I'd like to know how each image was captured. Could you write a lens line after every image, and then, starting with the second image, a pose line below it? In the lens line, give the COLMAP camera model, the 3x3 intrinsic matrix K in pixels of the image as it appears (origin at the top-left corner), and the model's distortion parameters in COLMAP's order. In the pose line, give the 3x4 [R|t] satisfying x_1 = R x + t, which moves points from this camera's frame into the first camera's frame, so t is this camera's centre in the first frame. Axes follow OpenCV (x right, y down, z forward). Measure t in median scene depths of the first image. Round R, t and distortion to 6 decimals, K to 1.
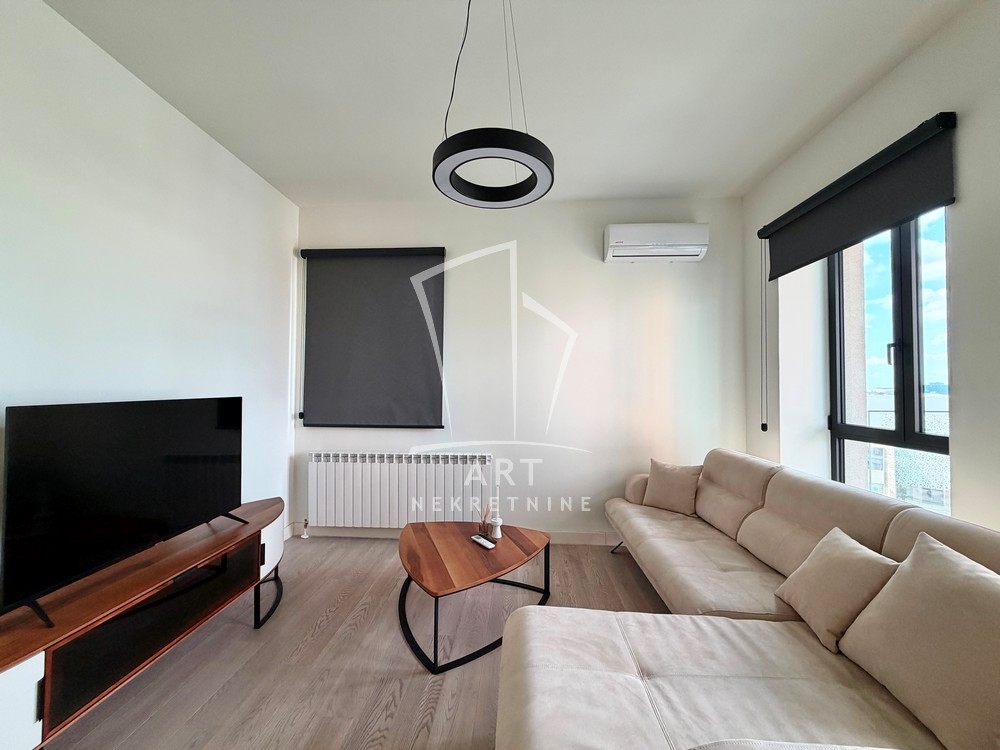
lens RADIAL K [[401.5, 0, 493.4], [0, 401.5, 380.1], [0, 0, 1]] dist [0.001982, -0.000154]
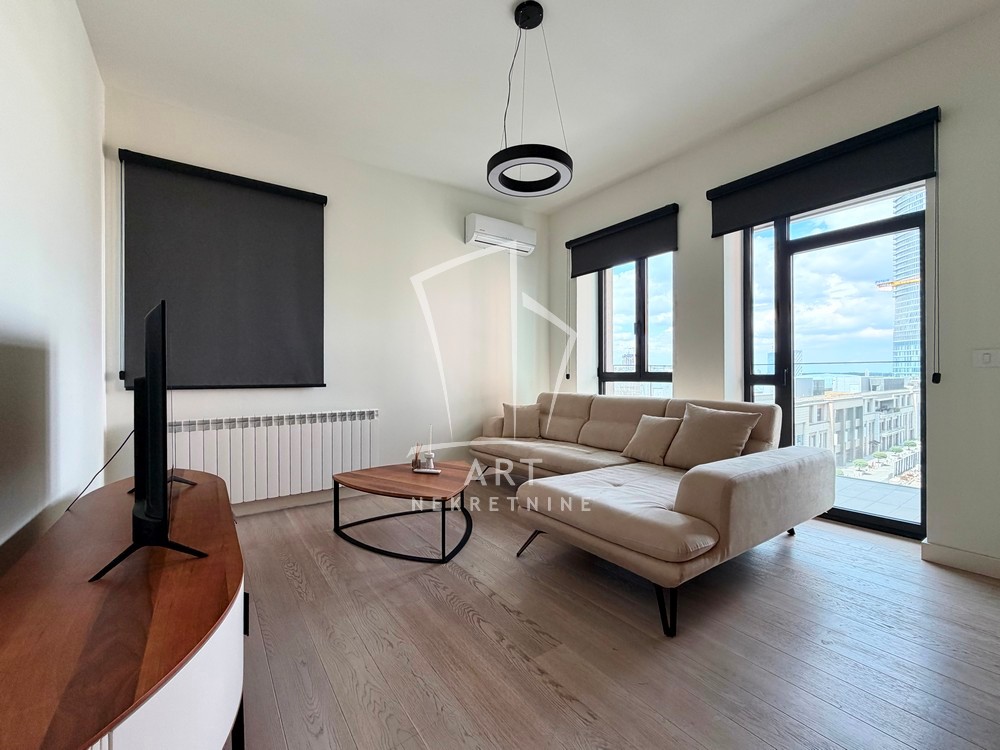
lens RADIAL K [[420.7, 0, 497.3], [0, 420.7, 380.3], [0, 0, 1]] dist [0.000636, -0.000164]
pose [[0.777069, -0.016236, 0.629206, -0.539801], [-0.003547, 0.999538, 0.030172, 0.090167], [-0.629405, -0.025677, 0.776653, -0.051881]]
